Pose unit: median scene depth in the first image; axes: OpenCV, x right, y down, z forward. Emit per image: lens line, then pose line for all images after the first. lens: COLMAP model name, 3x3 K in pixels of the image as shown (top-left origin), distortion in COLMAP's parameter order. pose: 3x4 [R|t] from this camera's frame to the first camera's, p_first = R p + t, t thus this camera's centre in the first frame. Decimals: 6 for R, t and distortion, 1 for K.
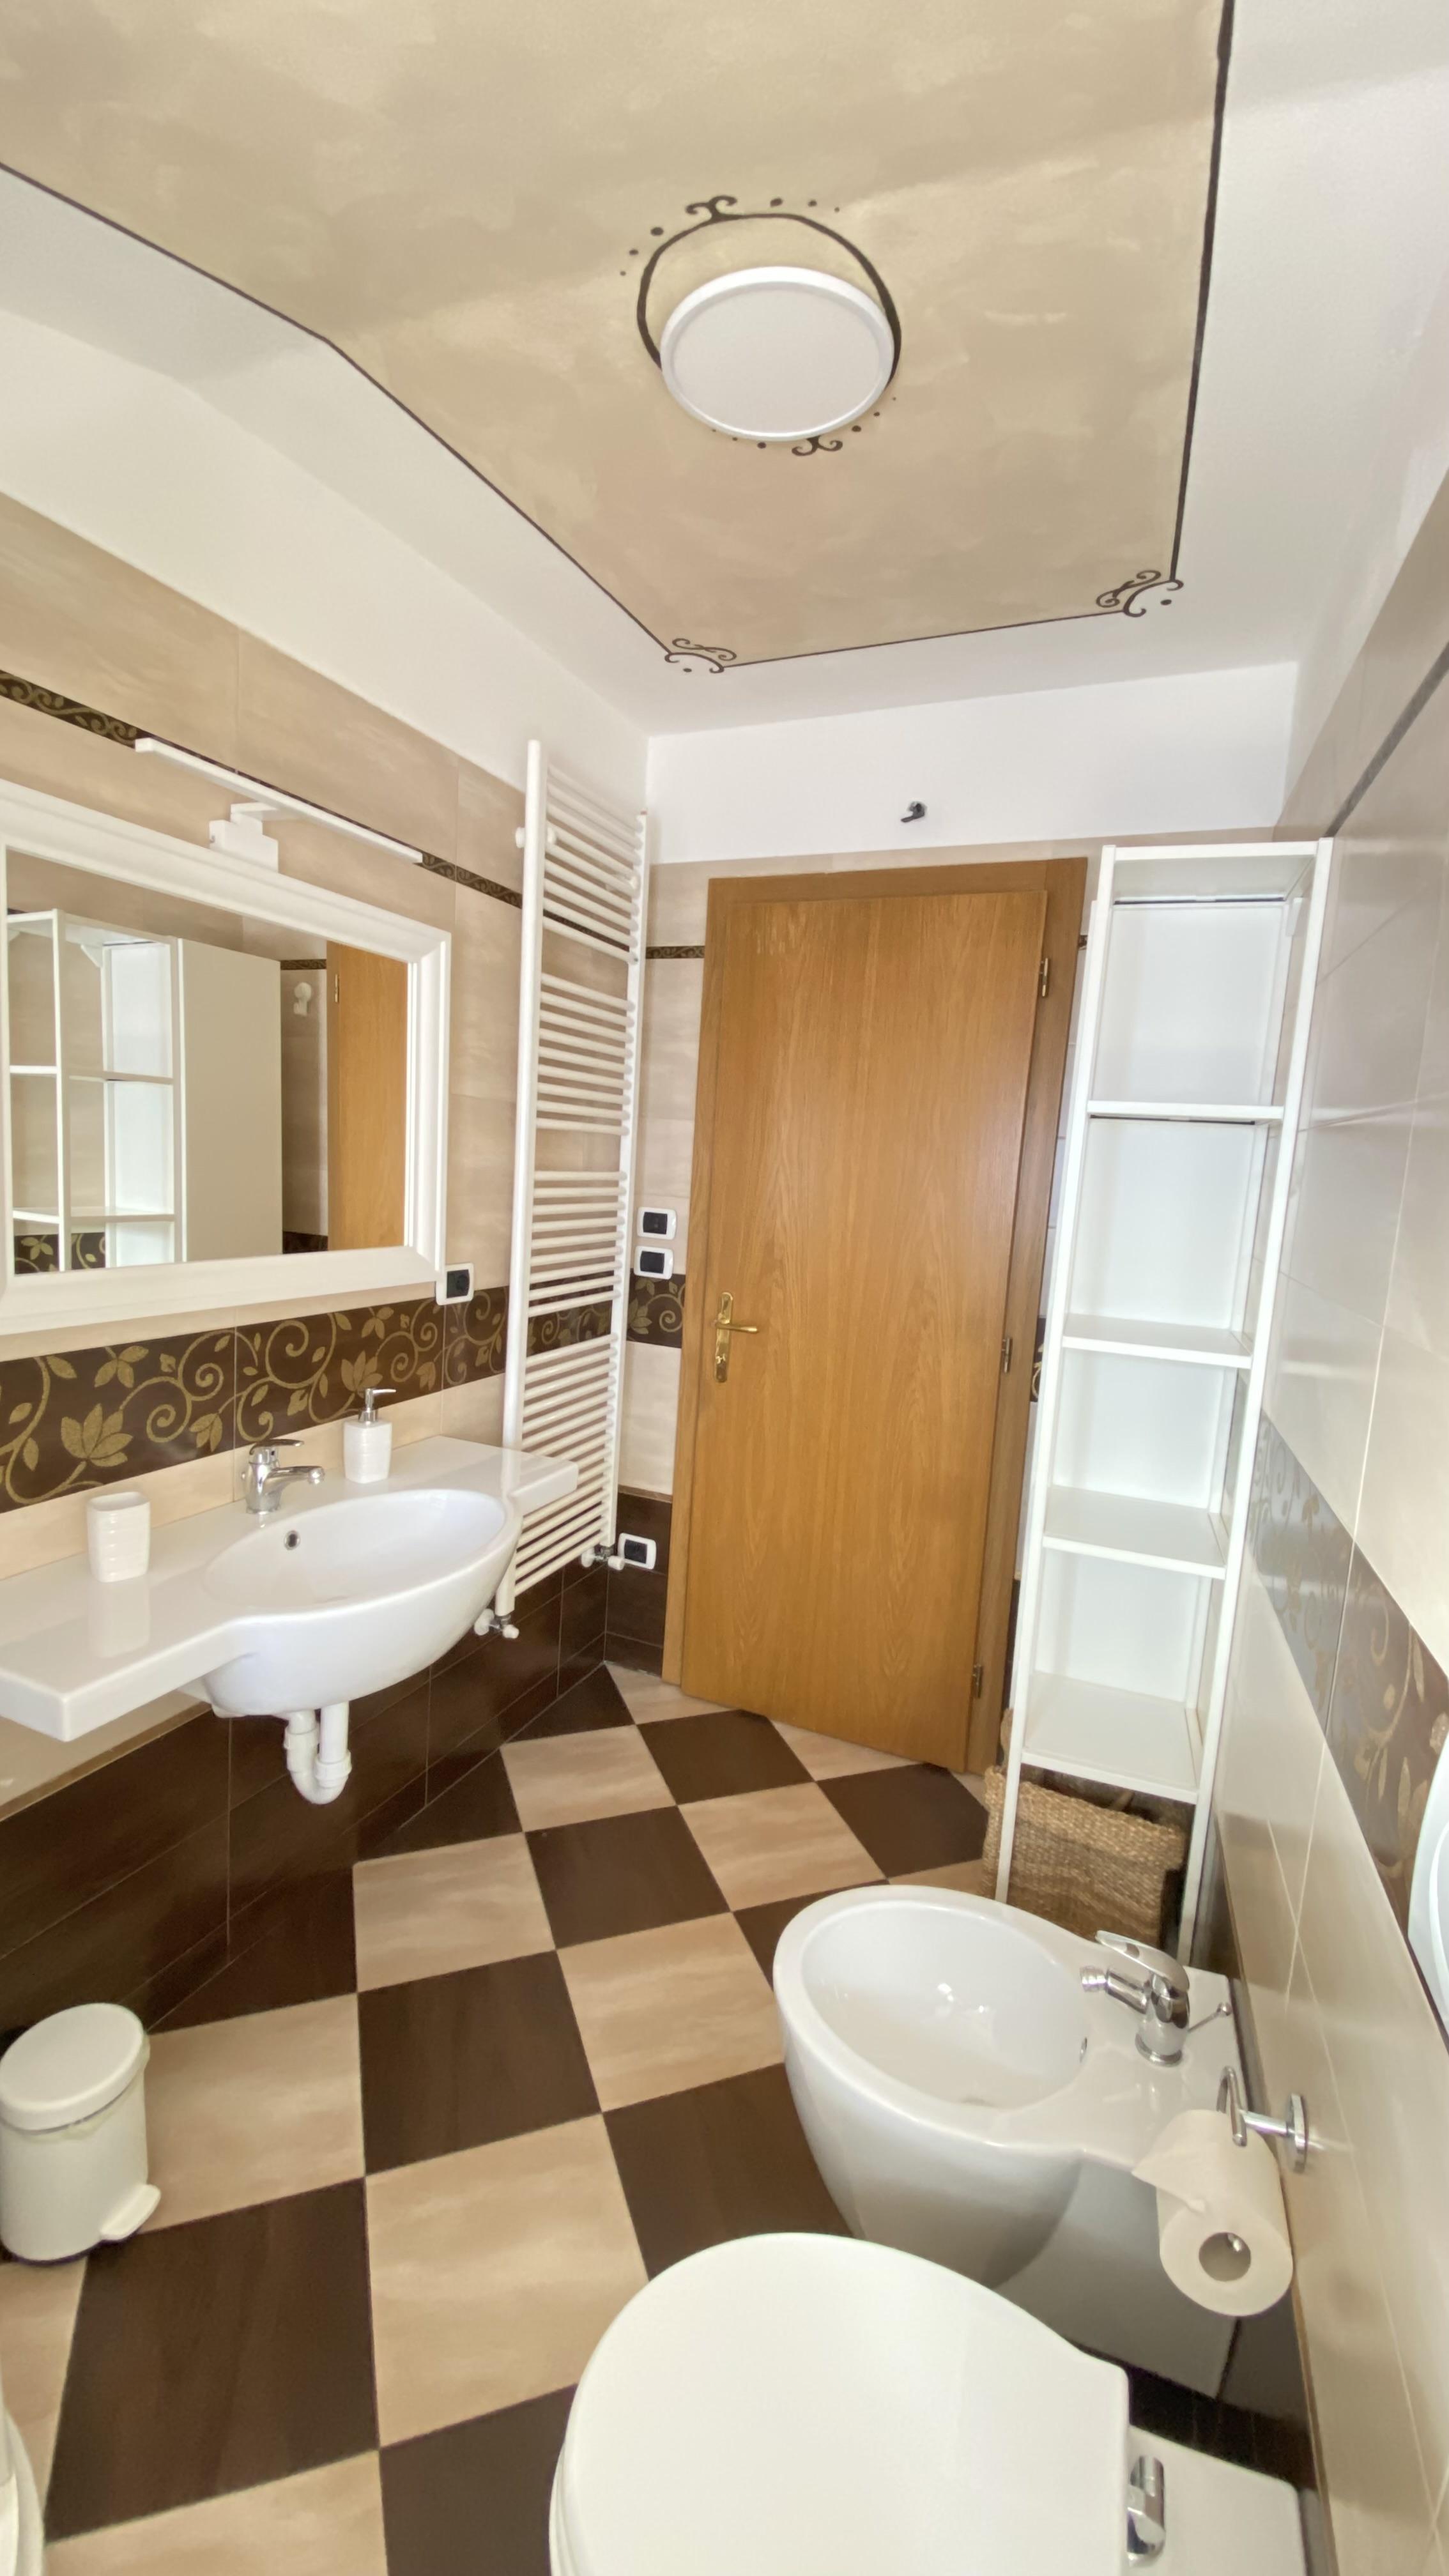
lens RADIAL K [[1048.2, 0, 731.8], [0, 1048.2, 1281.2], [0, 0, 1]] dist [0.008459, -0.016189]
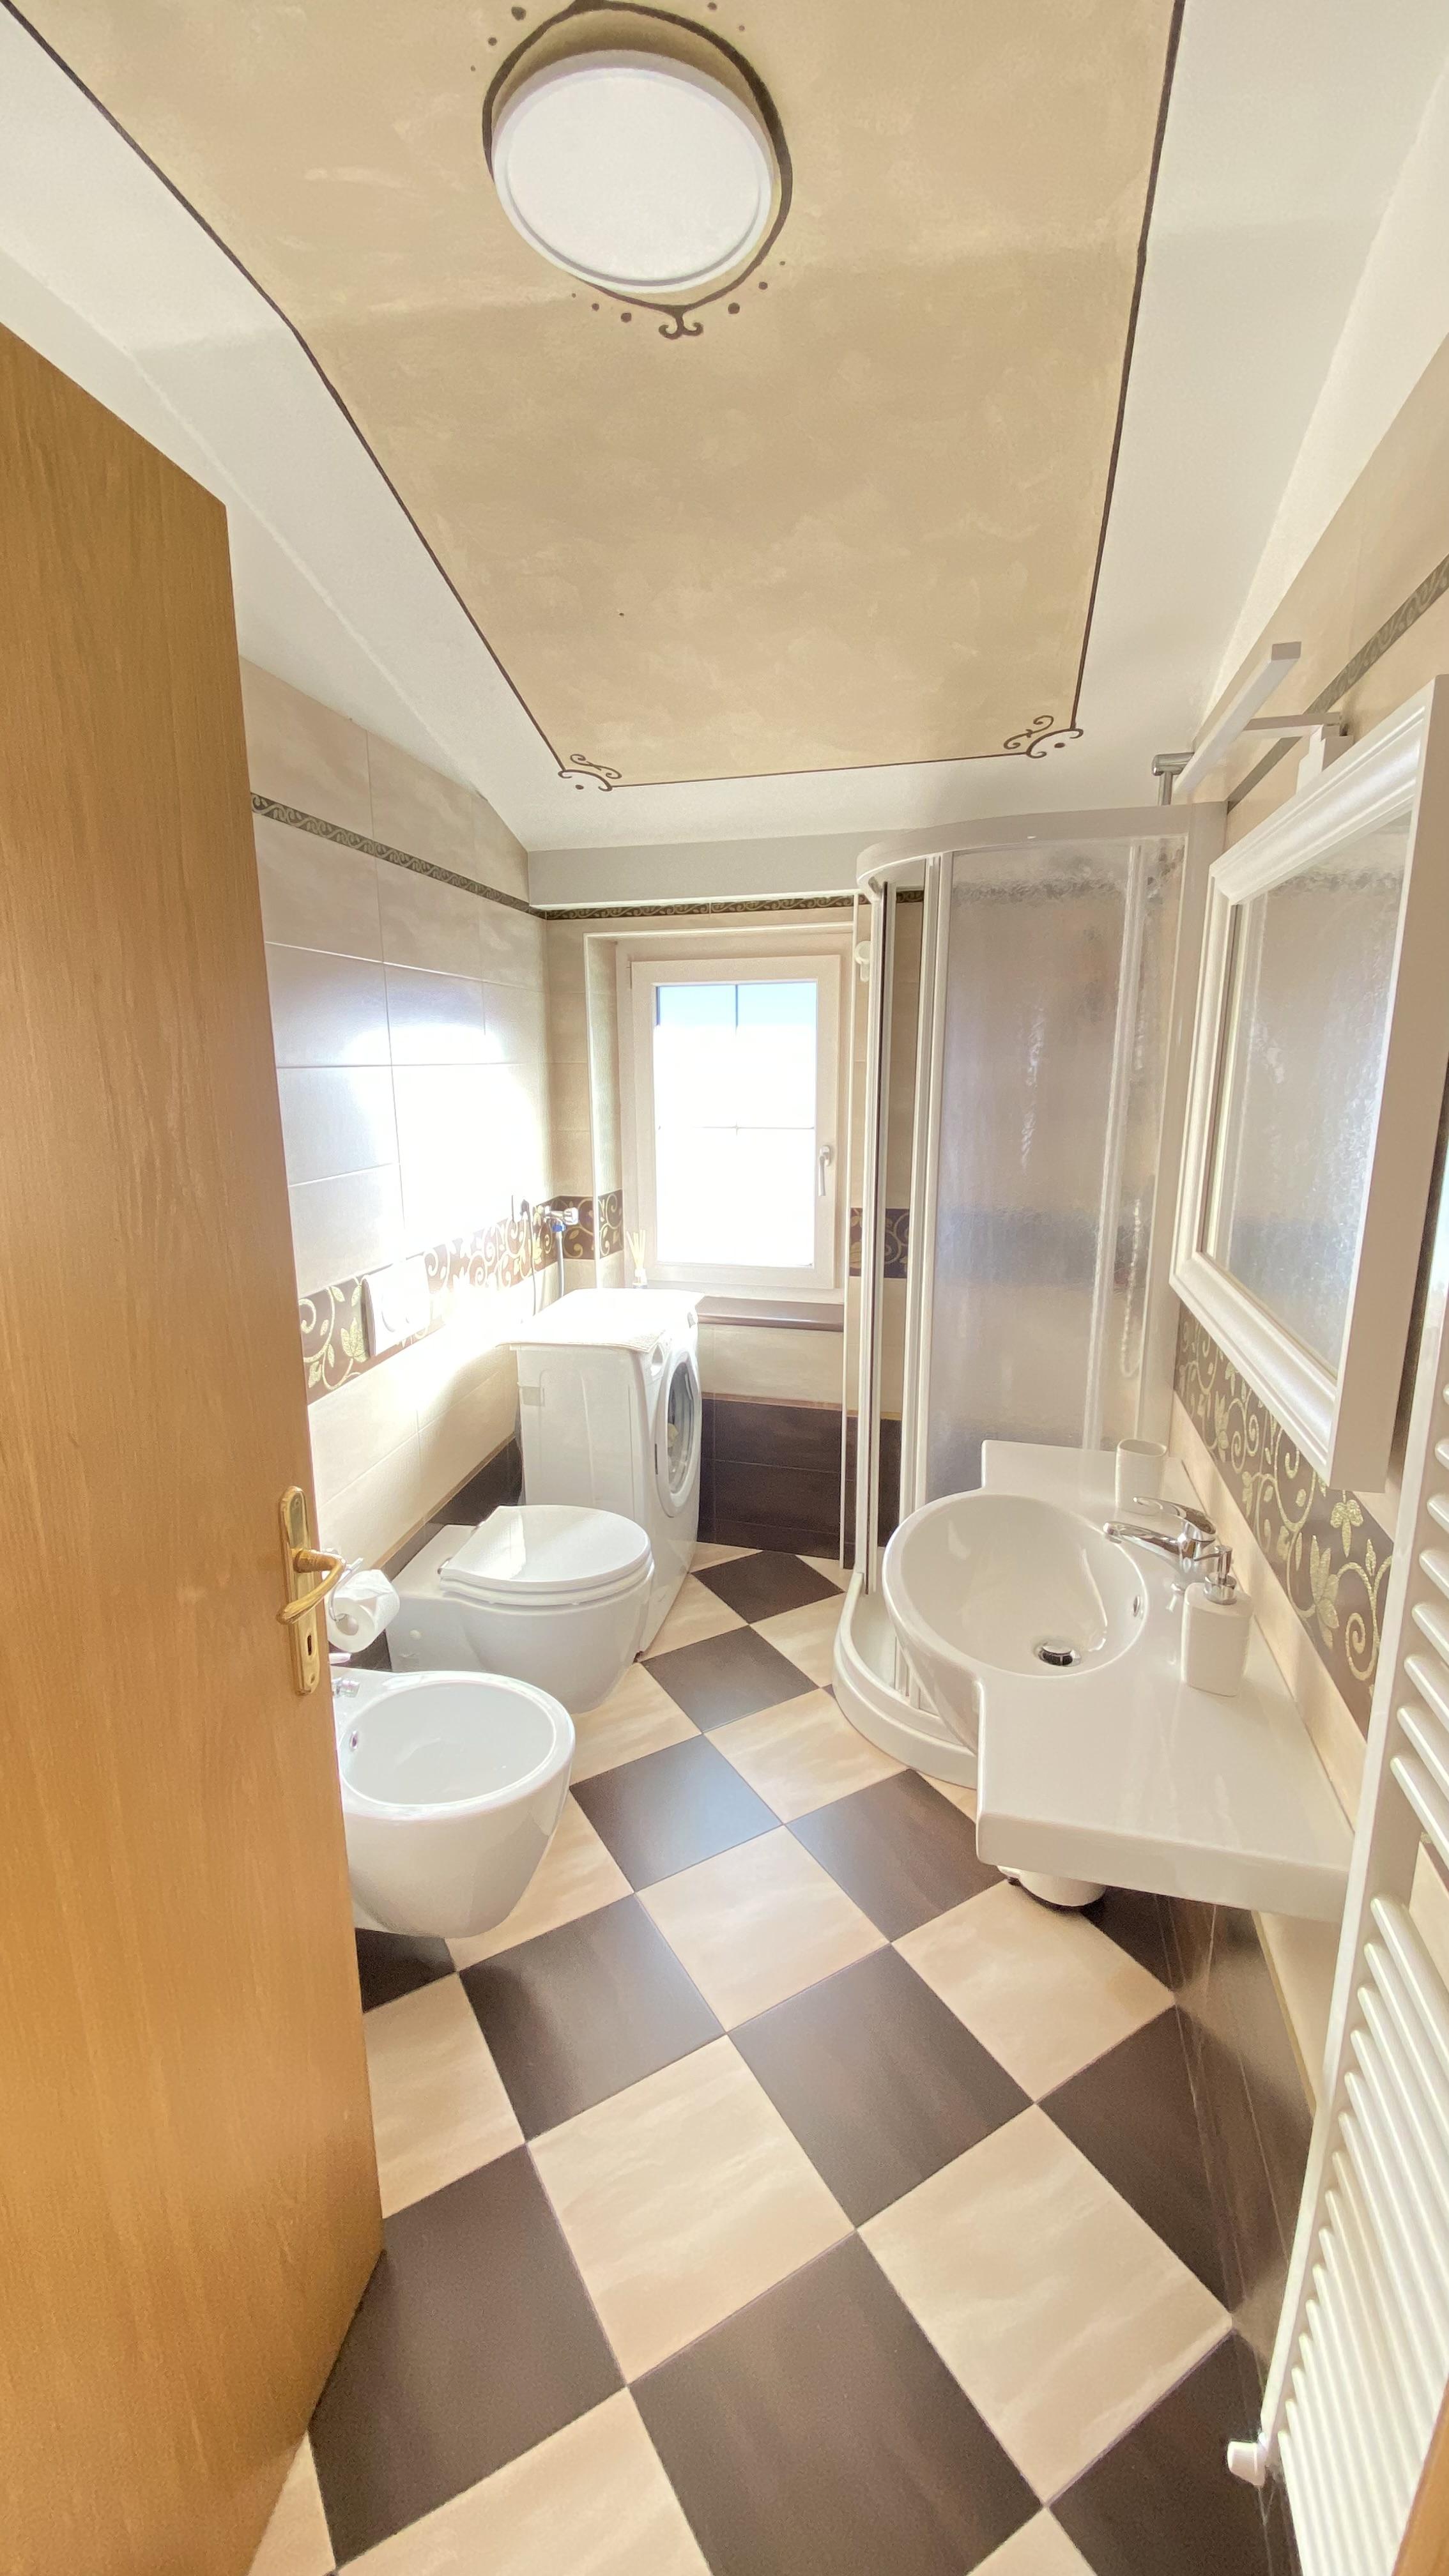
lens RADIAL K [[1048.2, 0, 731.8], [0, 1048.2, 1281.2], [0, 0, 1]] dist [0.008459, -0.016189]
pose [[-0.982517, -0.021322, -0.184950, 0.076065], [-0.080659, 0.944096, 0.319650, -0.245269], [0.167795, 0.328979, -0.929310, 1.559945]]
